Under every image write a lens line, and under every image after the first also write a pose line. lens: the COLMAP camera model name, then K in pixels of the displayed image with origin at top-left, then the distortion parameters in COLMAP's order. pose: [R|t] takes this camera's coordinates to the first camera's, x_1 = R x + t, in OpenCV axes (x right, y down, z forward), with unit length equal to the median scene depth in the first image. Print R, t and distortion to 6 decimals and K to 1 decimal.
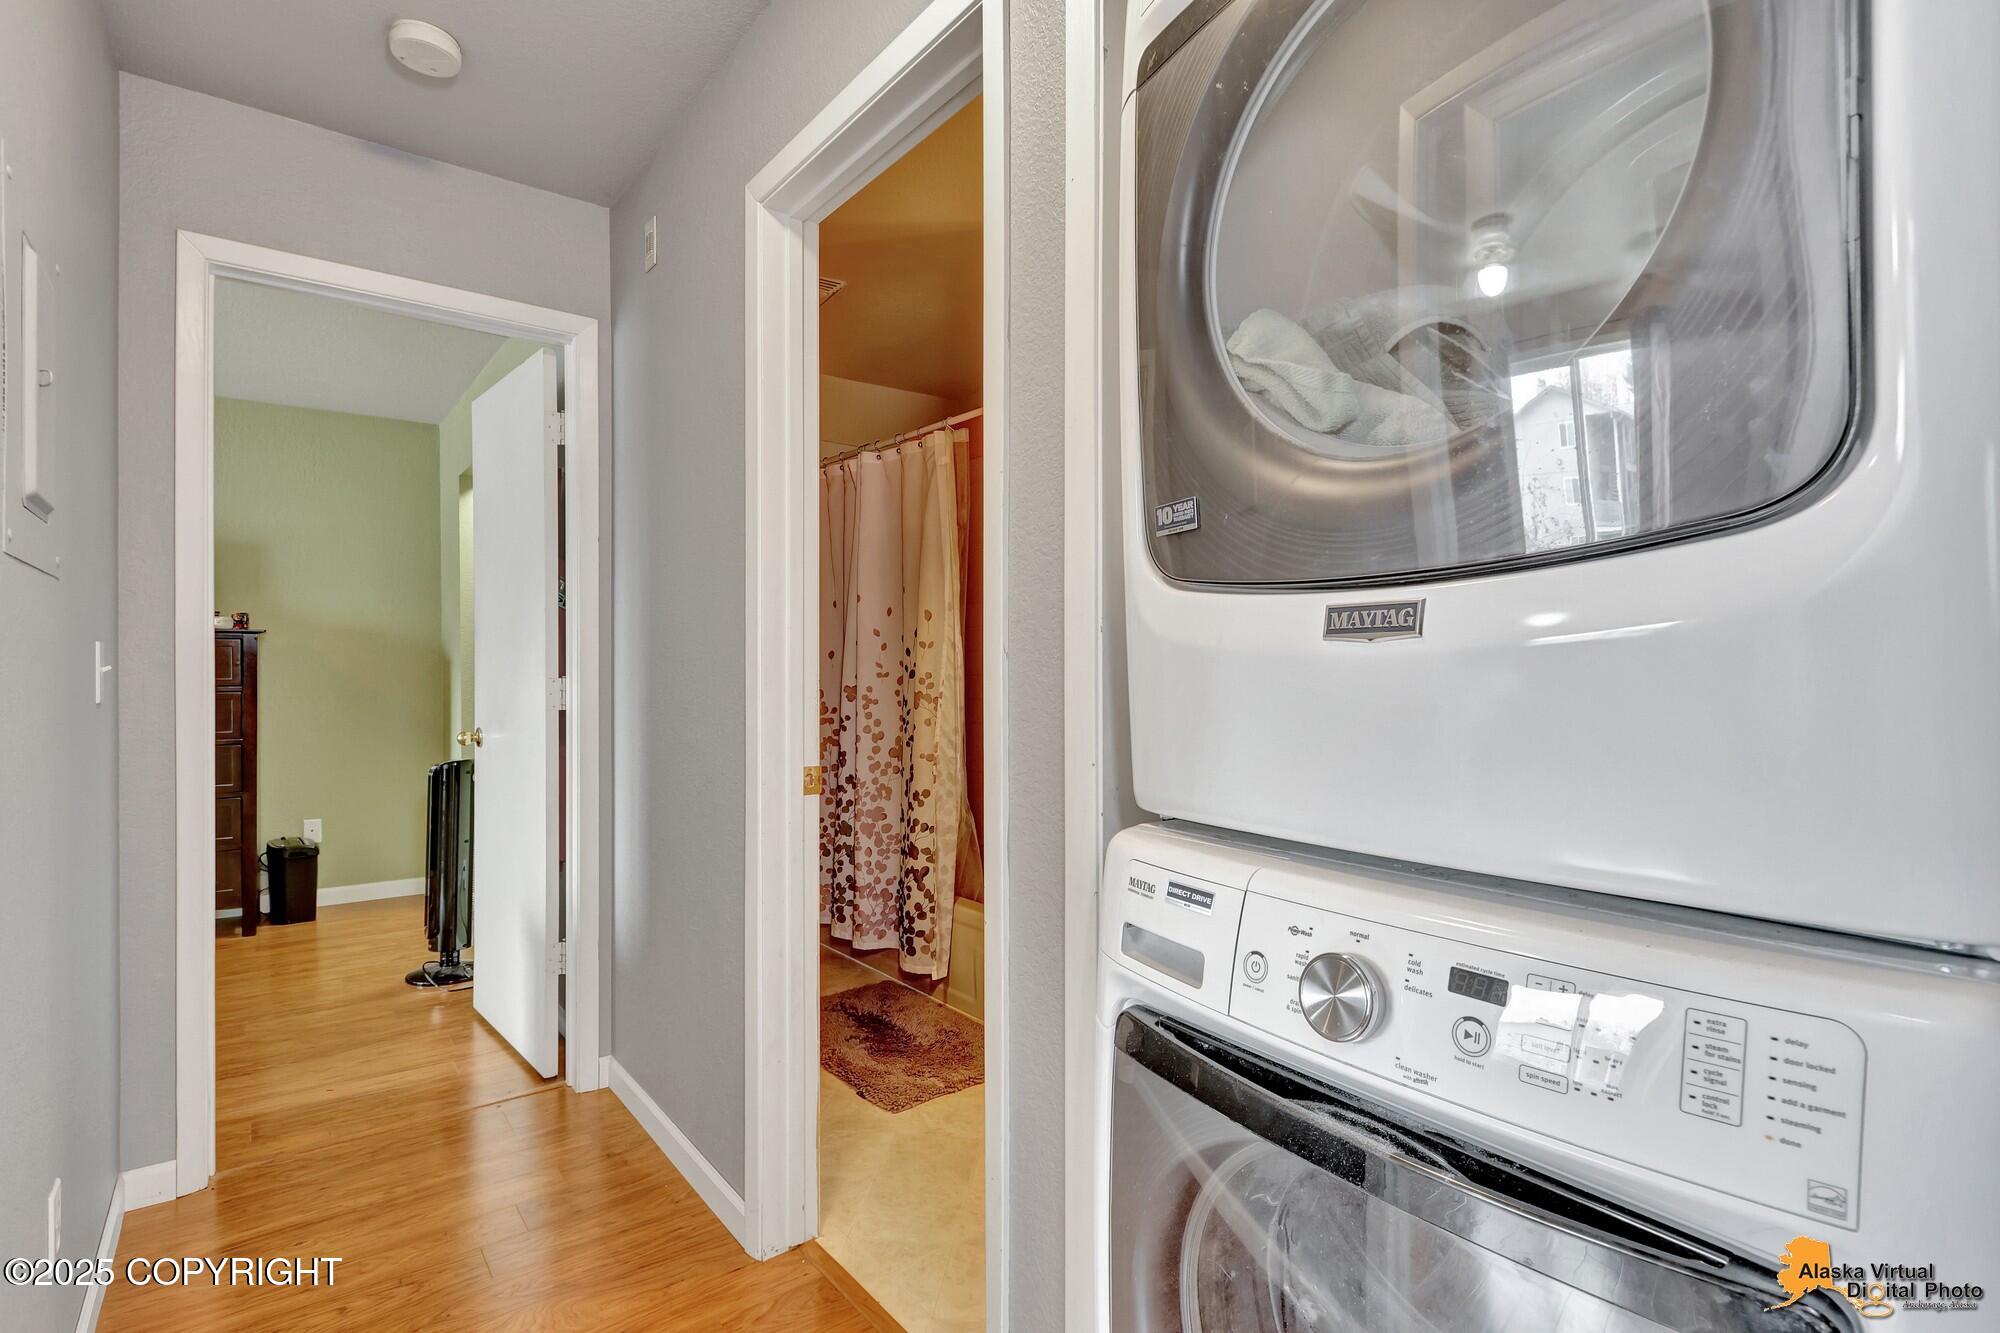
lens RADIAL K [[938.3, 0, 994.4], [0, 938.3, 671.7], [0, 0, 1]] dist [-0.000148, -0.000439]
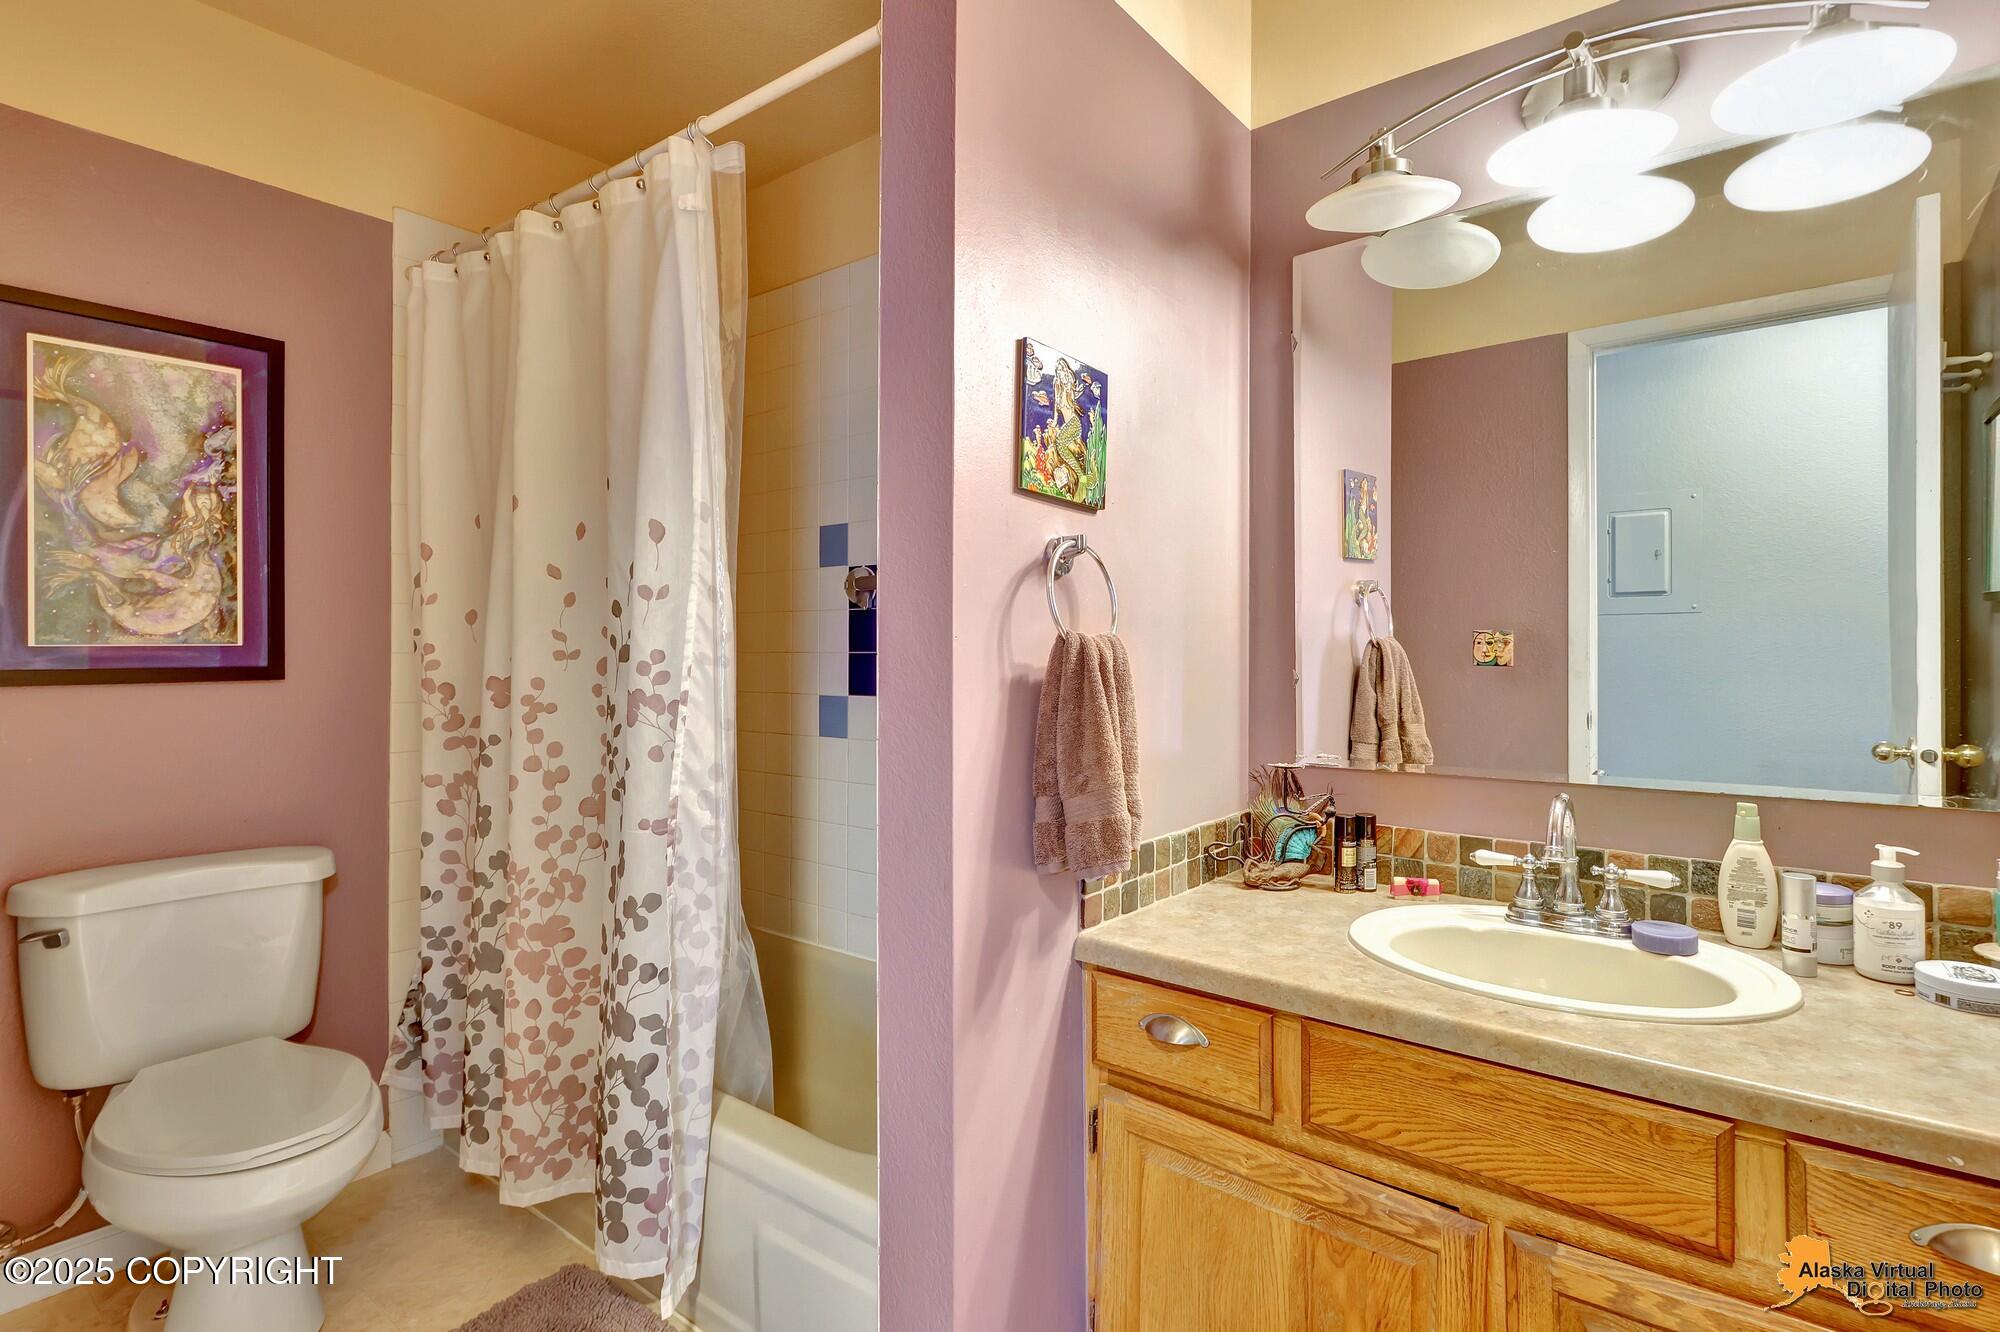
lens RADIAL K [[993.1, 0, 999.2], [0, 993.1, 633.0], [0, 0, 1]] dist [0.016684, -0.000217]
pose [[0.971391, 0.000275, 0.237485, -0.020762], [0.003360, 0.999883, -0.014900, 0.000239], [-0.237462, 0.015272, 0.971277, 0.449043]]
